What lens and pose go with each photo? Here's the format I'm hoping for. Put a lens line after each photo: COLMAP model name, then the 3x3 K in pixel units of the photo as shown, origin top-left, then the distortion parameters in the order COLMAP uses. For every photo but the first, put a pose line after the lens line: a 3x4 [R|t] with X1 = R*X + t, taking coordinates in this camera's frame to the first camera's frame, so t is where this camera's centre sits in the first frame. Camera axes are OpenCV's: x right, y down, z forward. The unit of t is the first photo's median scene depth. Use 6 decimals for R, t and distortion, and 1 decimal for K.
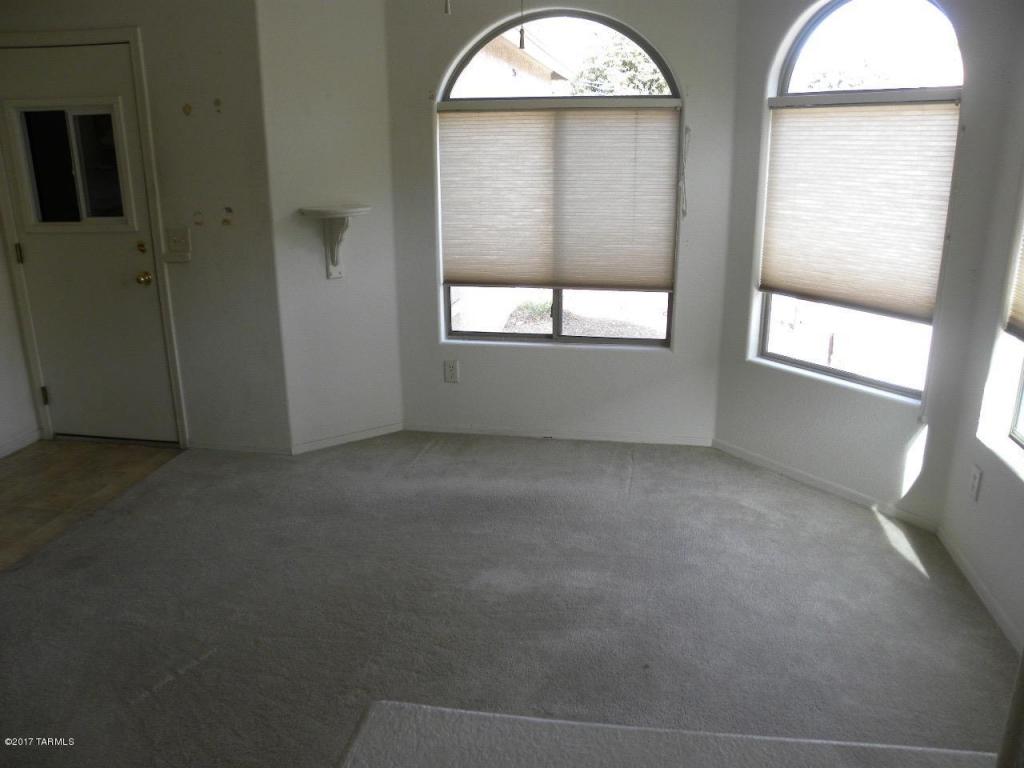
lens RADIAL K [[805.7, 0, 512.0], [0, 805.7, 384.0], [0, 0, 1]] dist [-0.169501, 0.122051]
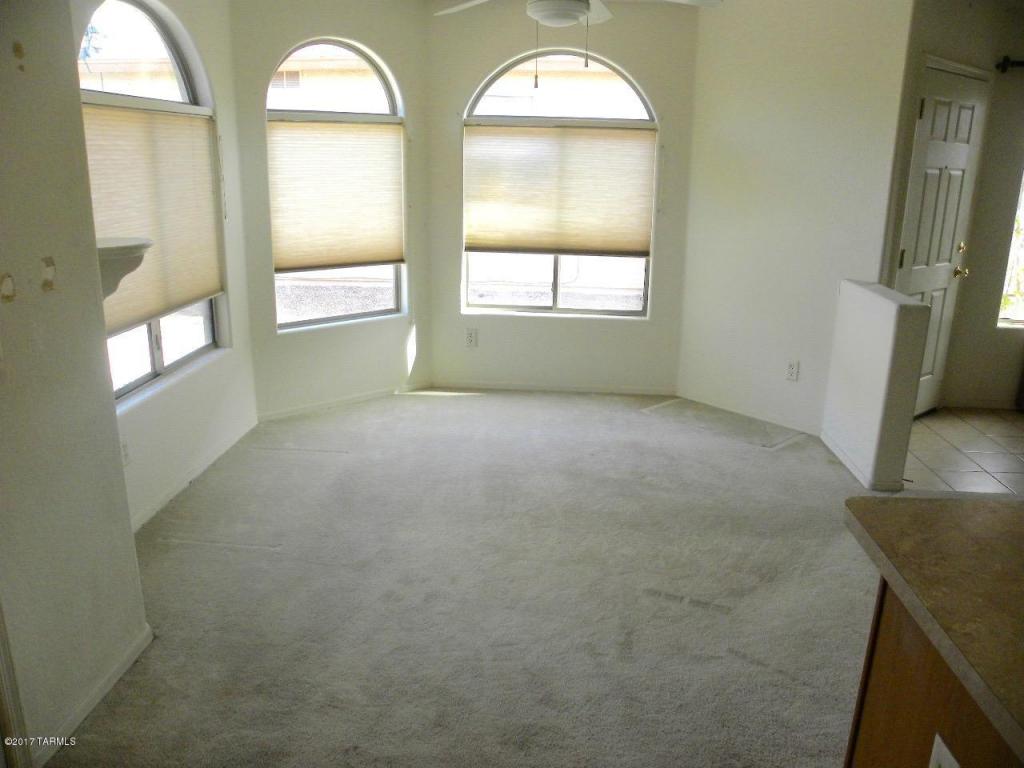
lens RADIAL K [[805.7, 0, 512.0], [0, 805.7, 384.0], [0, 0, 1]] dist [-0.169501, 0.122051]
pose [[-0.109324, -0.267139, 0.957437, -1.373500], [0.263780, 0.920879, 0.287058, -0.320248], [-0.958367, 0.283935, -0.030208, 1.117227]]
